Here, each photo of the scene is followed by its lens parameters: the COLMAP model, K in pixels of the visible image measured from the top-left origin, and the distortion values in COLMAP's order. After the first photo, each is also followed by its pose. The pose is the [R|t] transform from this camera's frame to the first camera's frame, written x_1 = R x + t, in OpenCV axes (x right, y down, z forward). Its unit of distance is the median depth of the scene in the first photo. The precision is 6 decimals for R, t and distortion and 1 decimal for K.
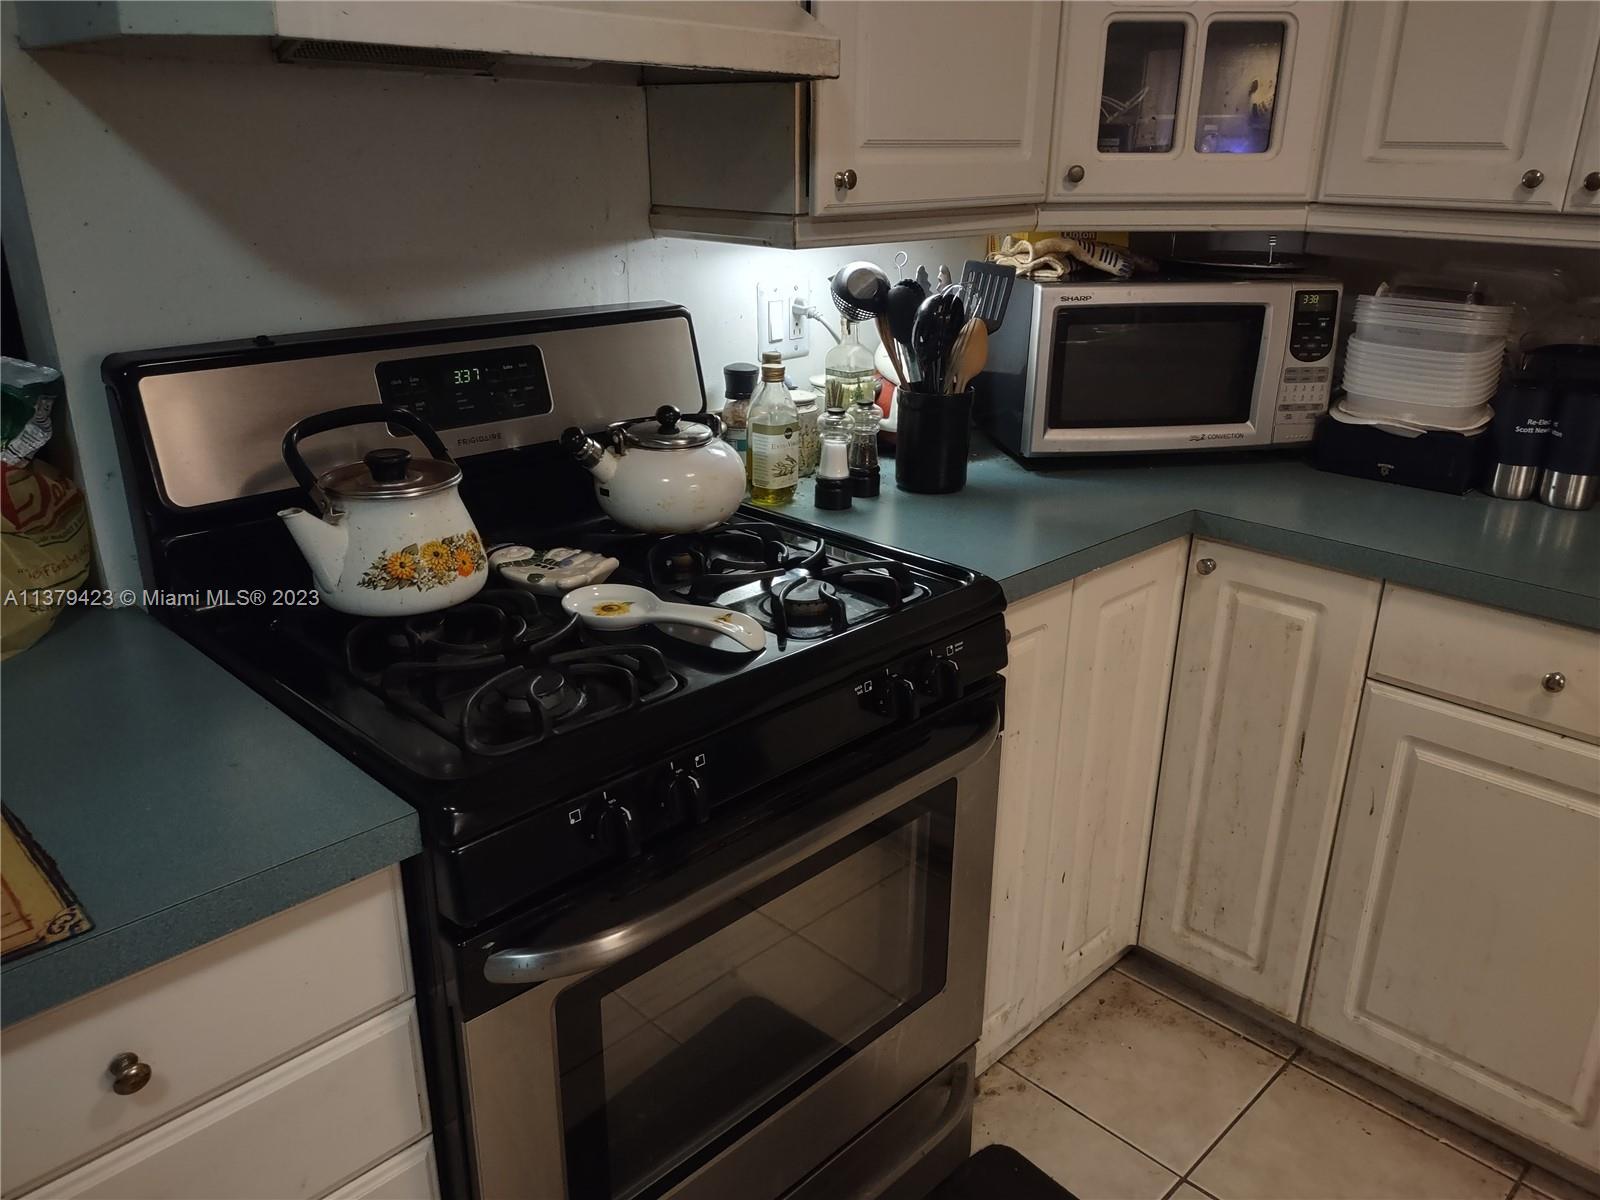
lens RADIAL K [[1209.0, 0, 799.9], [0, 1209.0, 610.9], [0, 0, 1]] dist [0.059118, -0.083525]
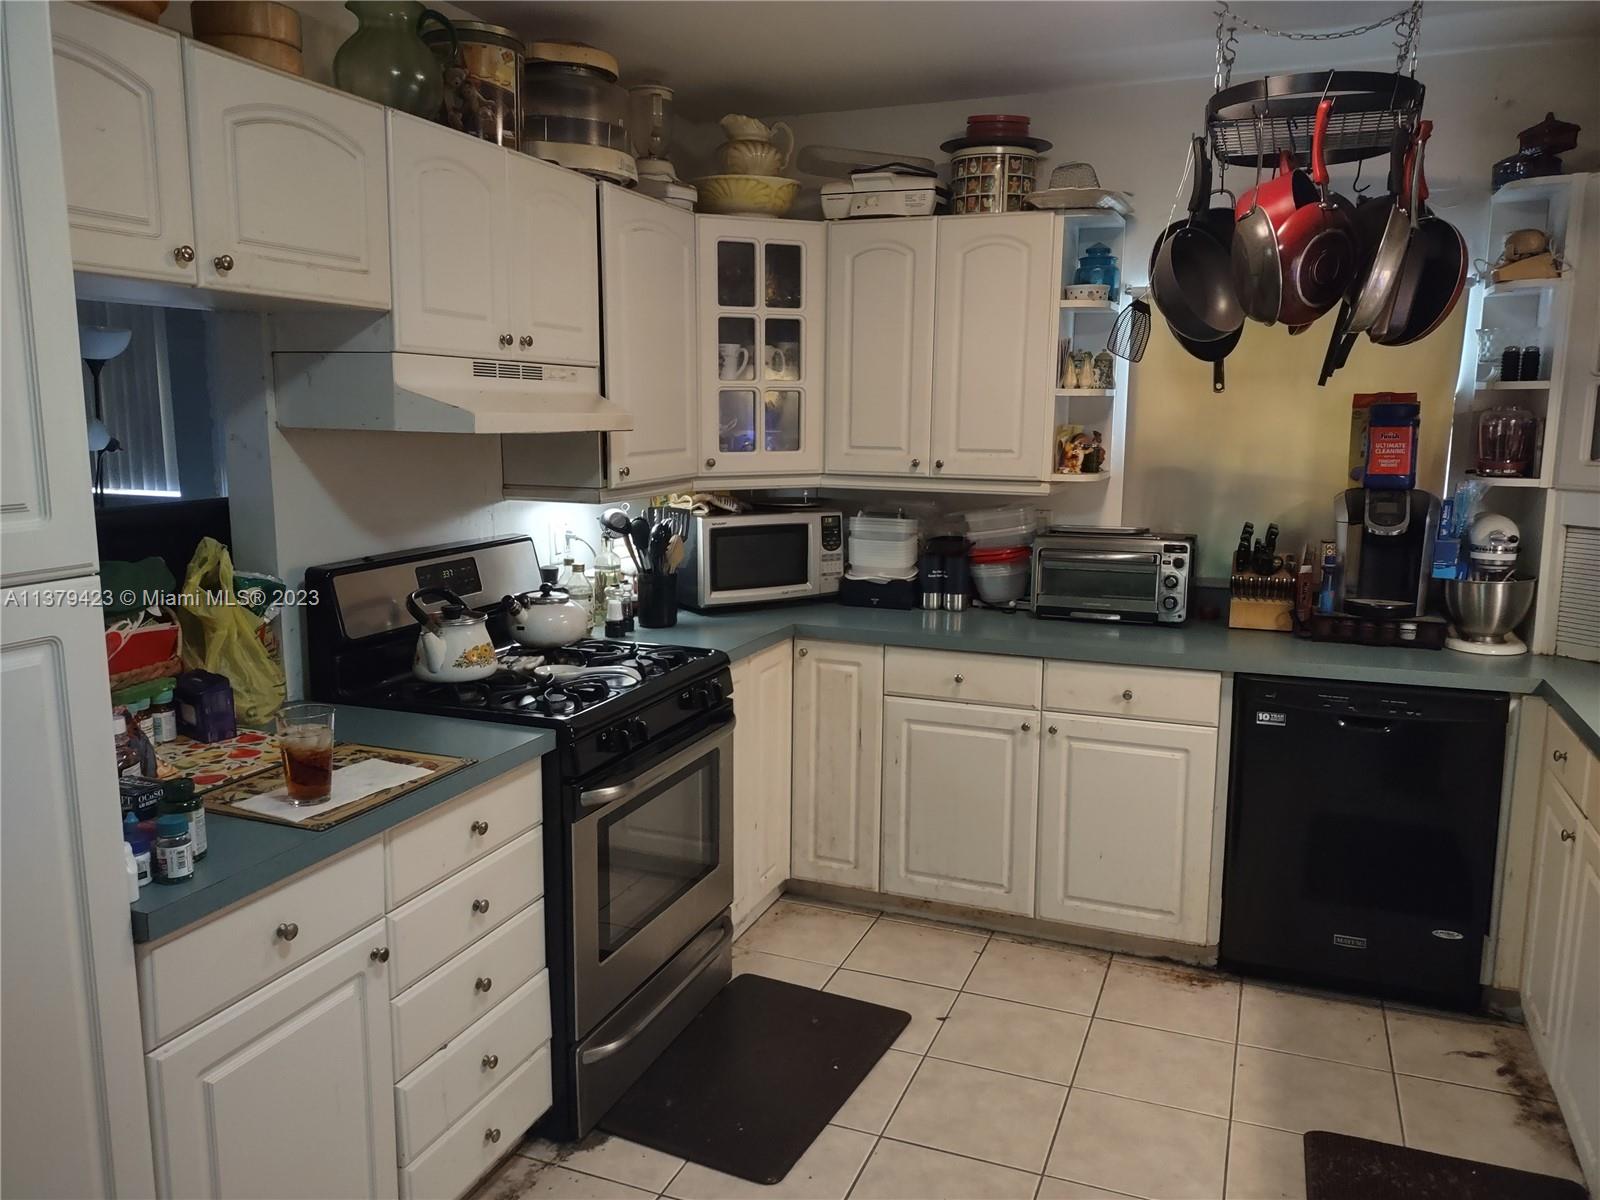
lens RADIAL K [[1209.0, 0, 805.9], [0, 1209.0, 594.4], [0, 0, 1]] dist [0.059118, -0.083525]
pose [[0.915647, -0.065673, 0.396583, -0.435550], [0.145097, 0.974050, -0.173704, 0.214966], [-0.374884, 0.216594, 0.901415, -0.792683]]
